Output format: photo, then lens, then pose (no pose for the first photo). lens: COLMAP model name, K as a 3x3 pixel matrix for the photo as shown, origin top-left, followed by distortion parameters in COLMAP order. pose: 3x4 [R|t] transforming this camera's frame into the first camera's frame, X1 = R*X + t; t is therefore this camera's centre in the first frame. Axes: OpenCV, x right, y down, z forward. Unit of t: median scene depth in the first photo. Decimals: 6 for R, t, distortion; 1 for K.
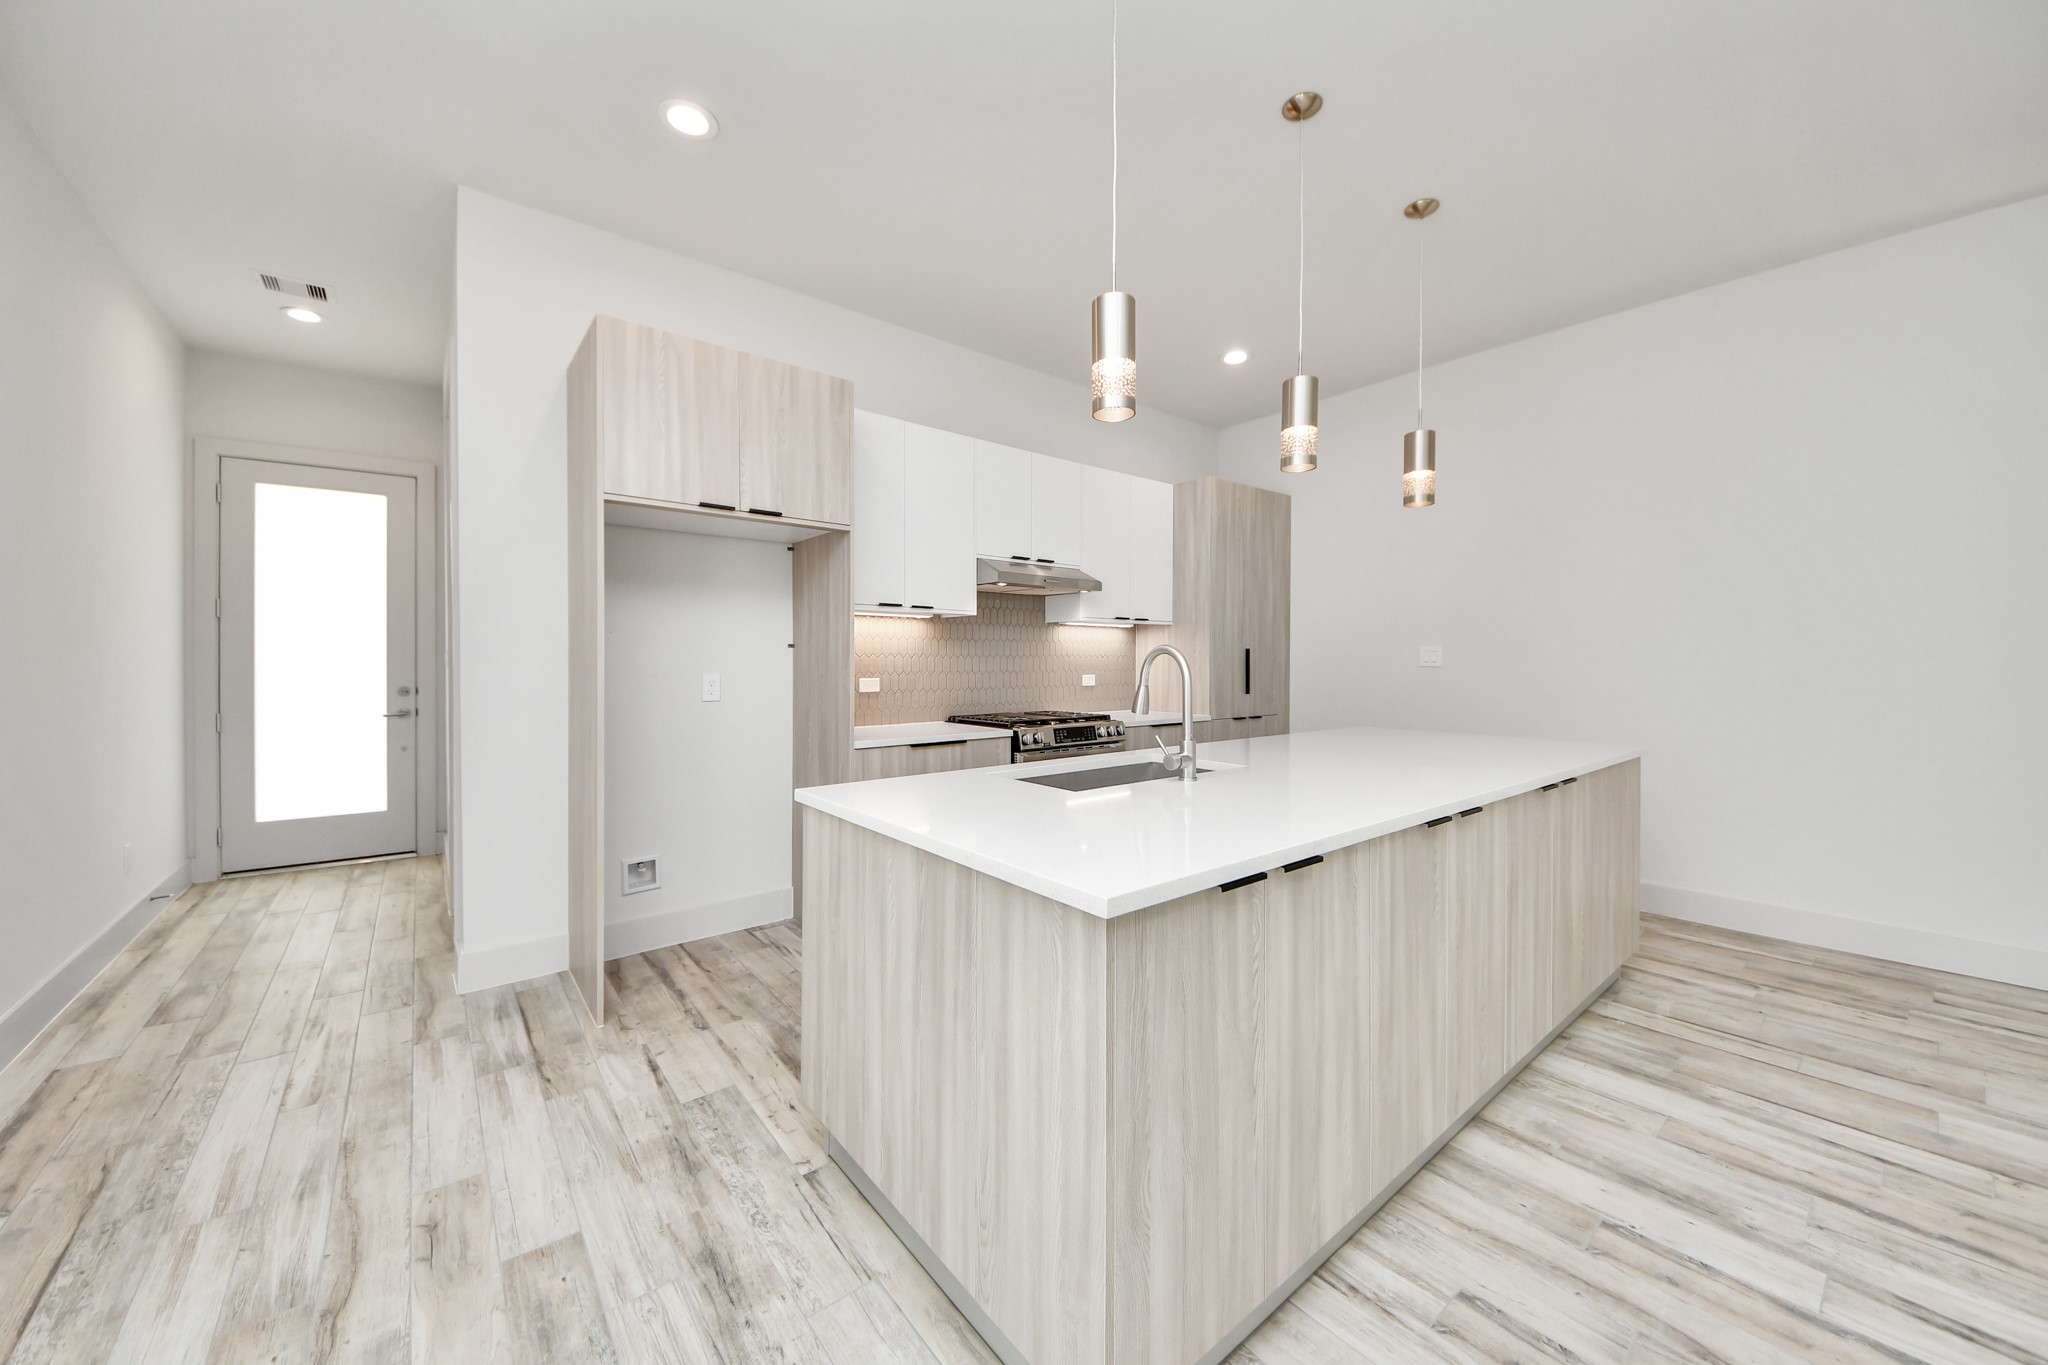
lens RADIAL K [[758.8, 0, 1018.6], [0, 758.8, 668.2], [0, 0, 1]] dist [0.001099, -0.000105]
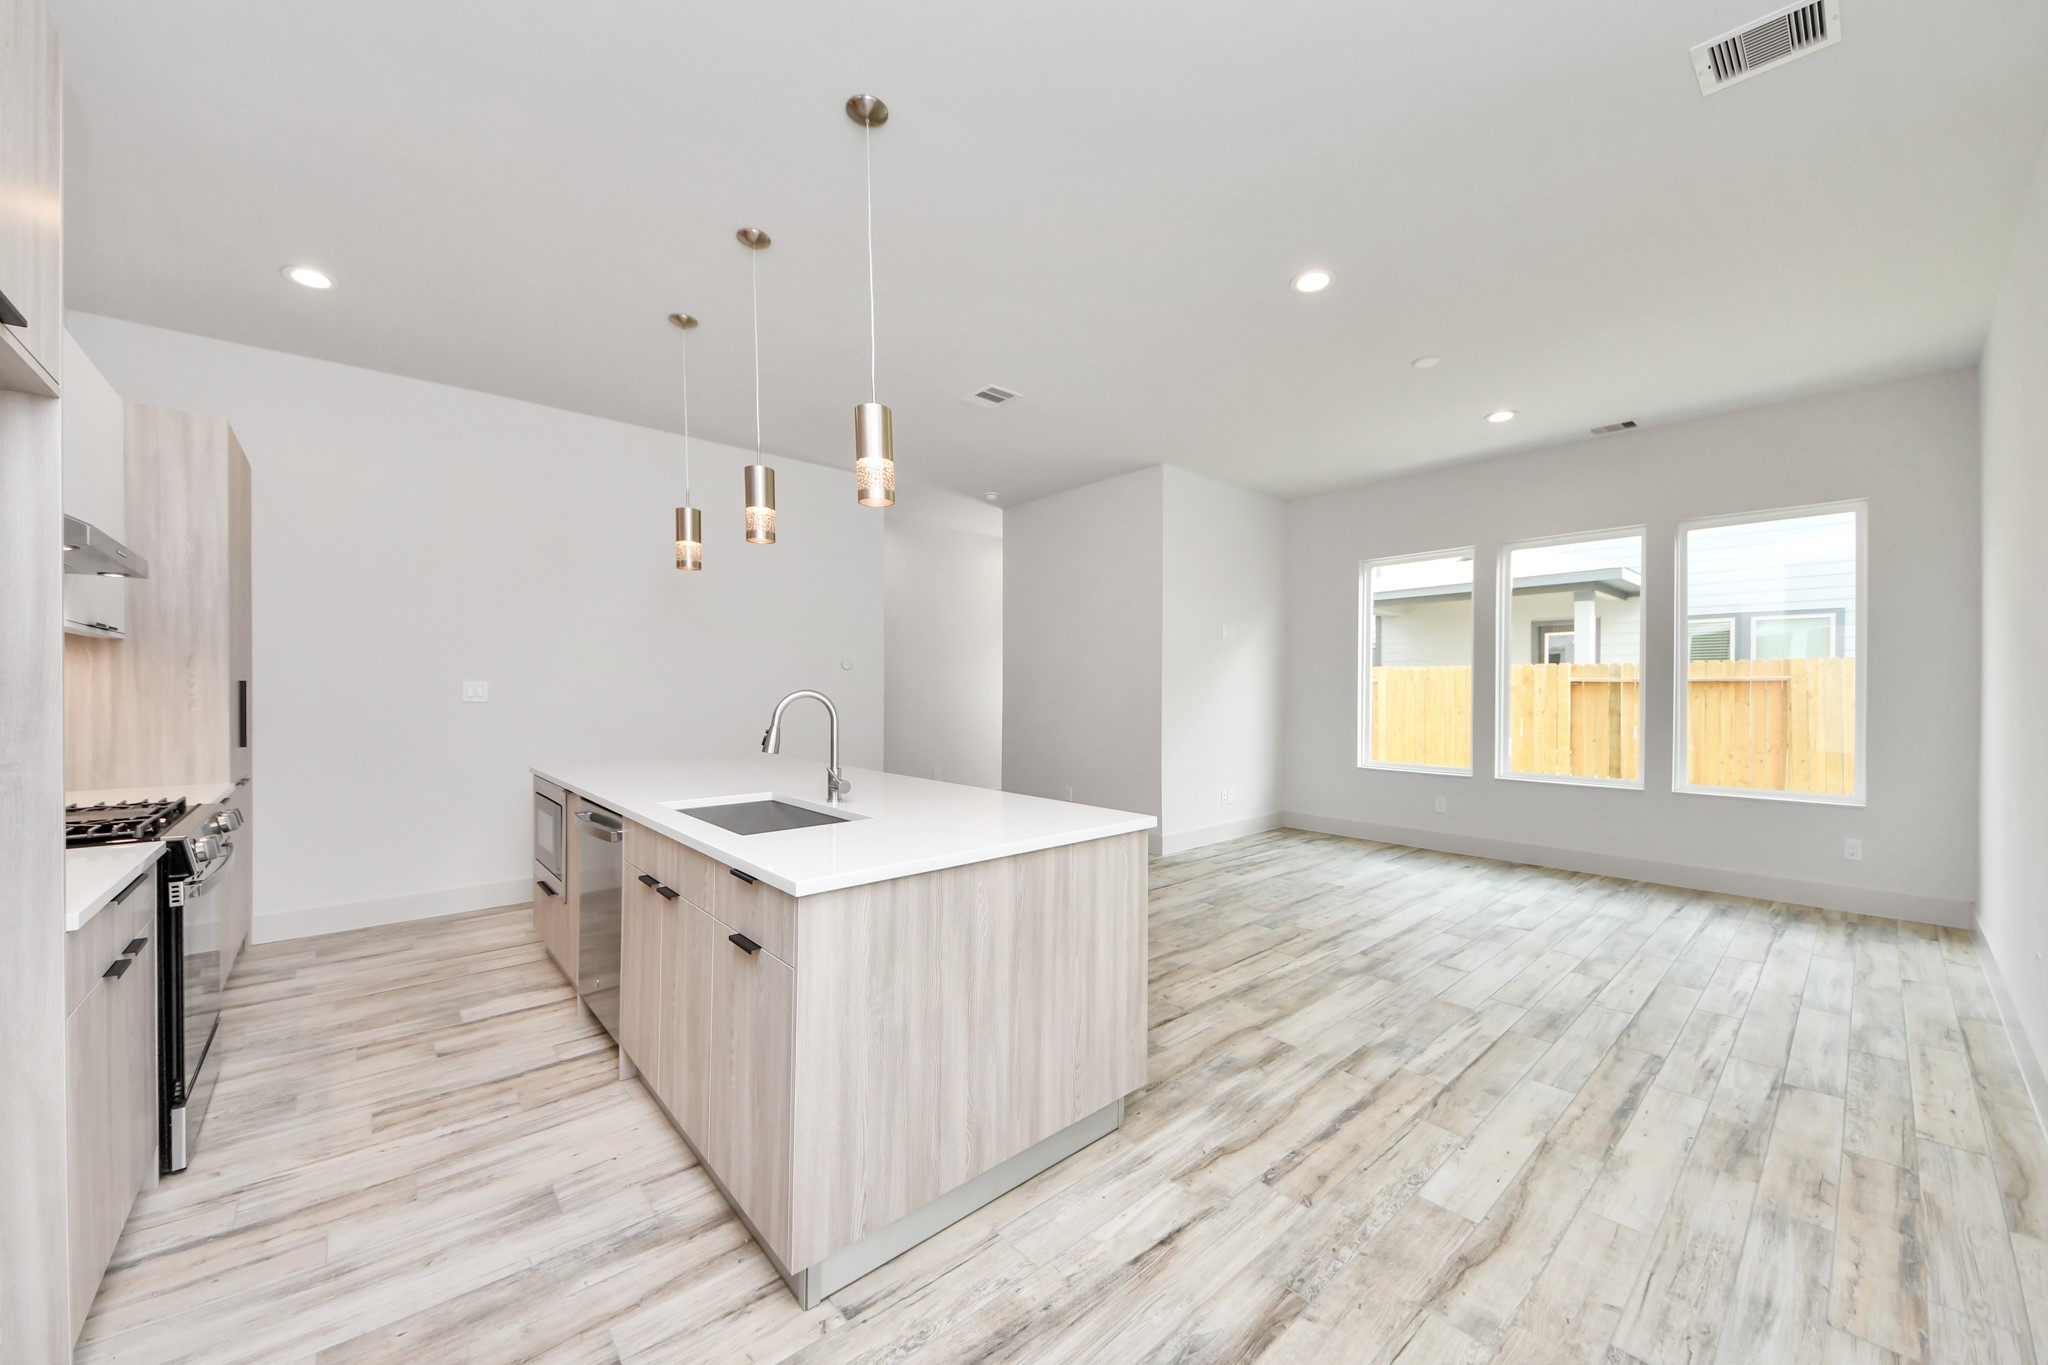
lens RADIAL K [[744.1, 0, 1020.7], [0, 744.1, 688.1], [0, 0, 1]] dist [-0.011632, -0.003937]
pose [[-0.043421, -0.003816, 0.999050, -0.627394], [0.006900, 0.999968, 0.004119, -0.022346], [-0.999033, 0.007073, -0.043393, 0.472877]]
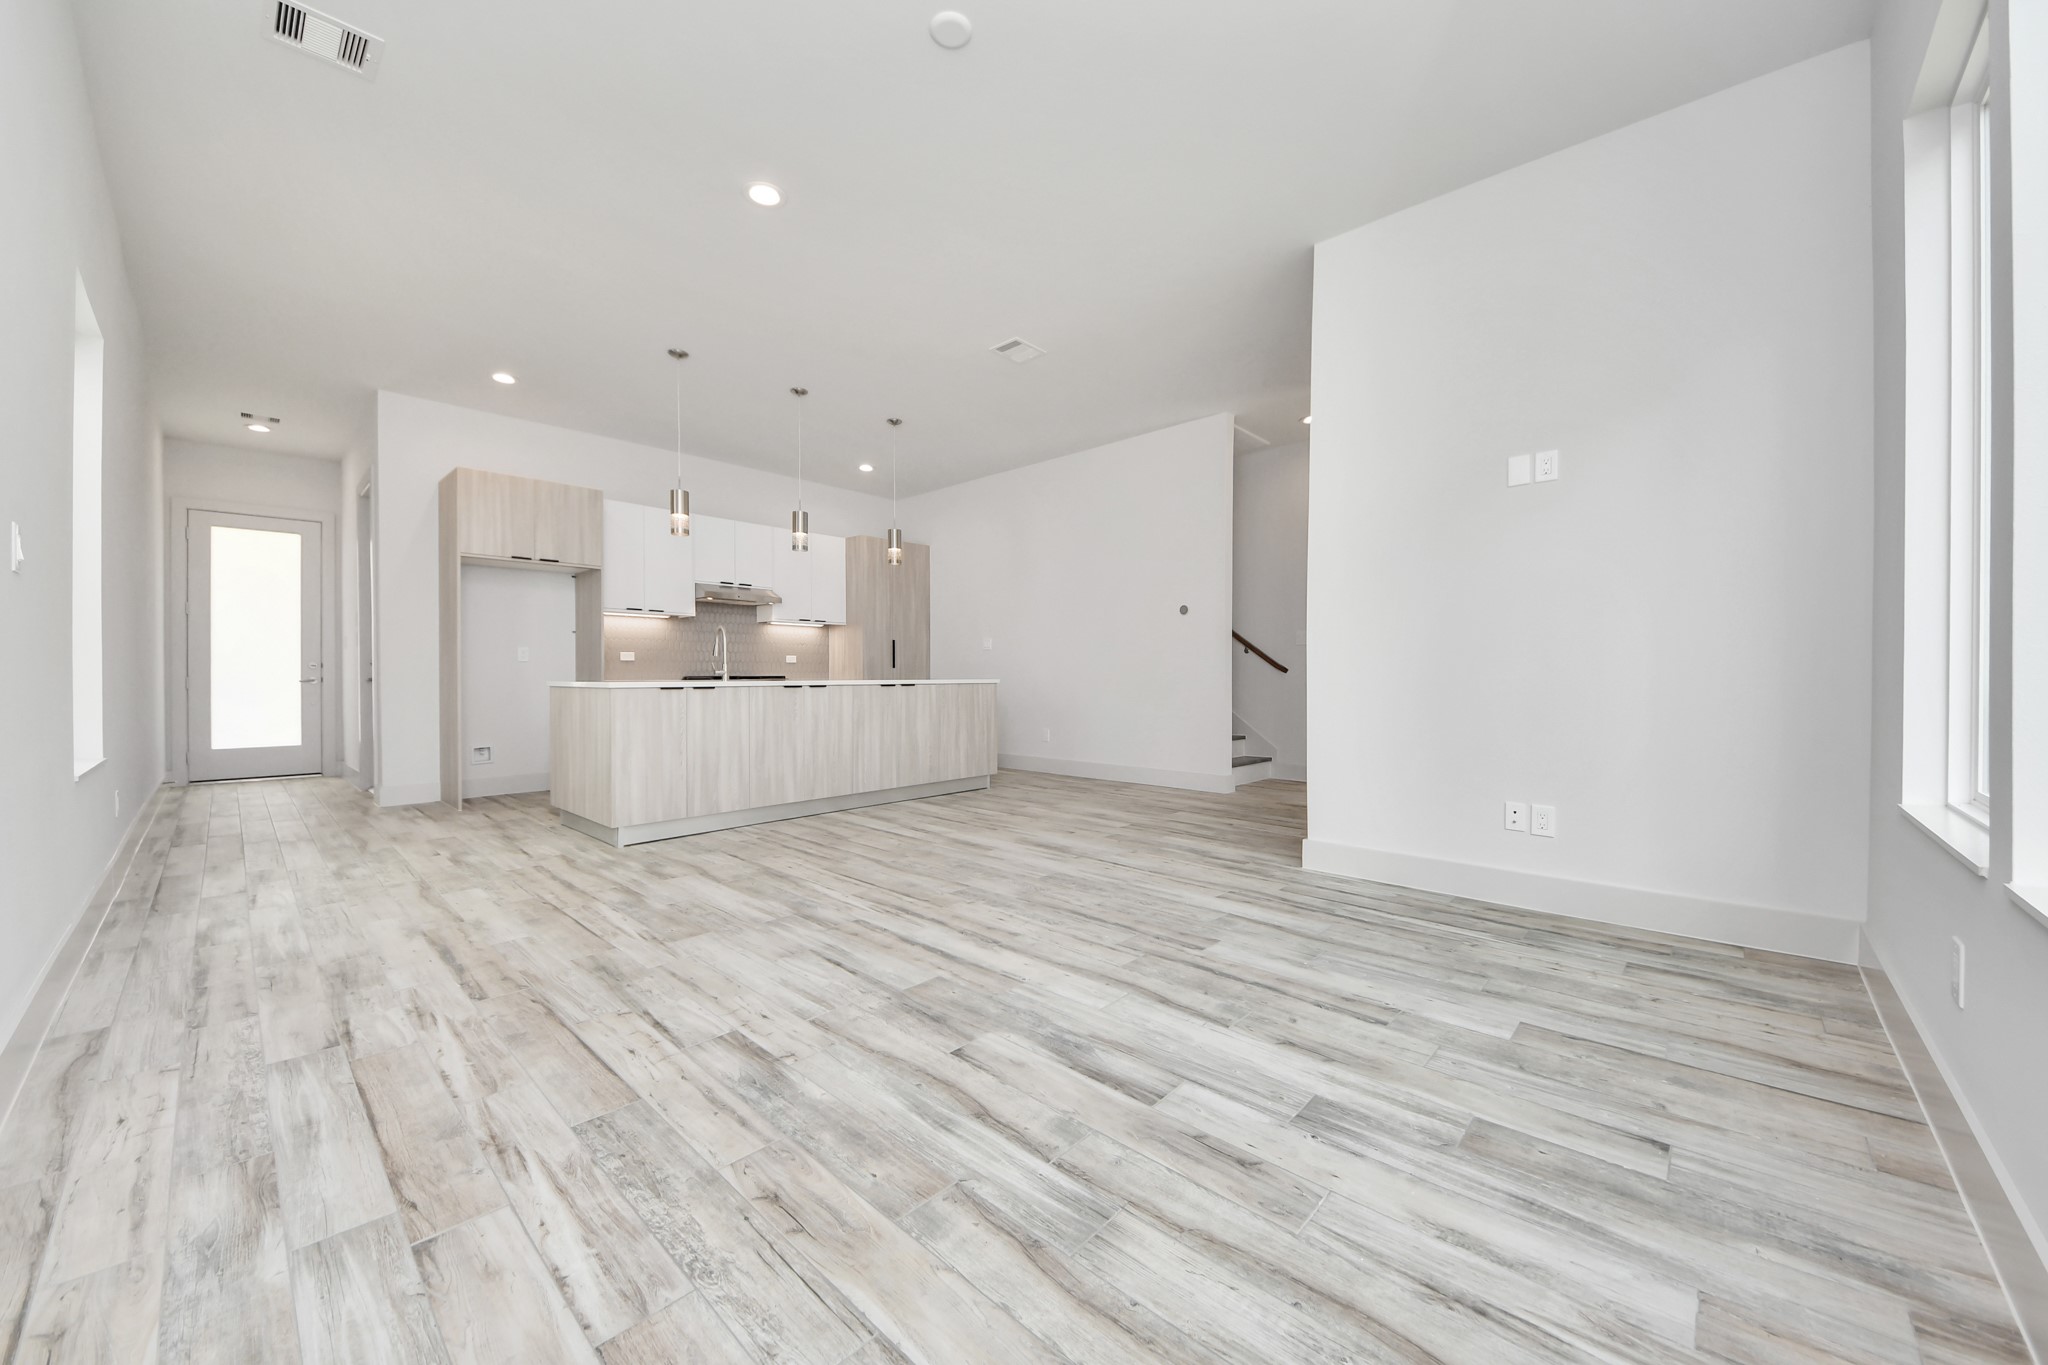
lens RADIAL K [[752.5, 0, 1033.0], [0, 752.5, 685.0], [0, 0, 1]] dist [-0.001223, -0.009388]
pose [[0.986809, -0.004150, 0.161835, 0.518854], [0.003464, 0.999984, 0.004518, 0.100381], [-0.161851, -0.003898, 0.986808, -0.996198]]
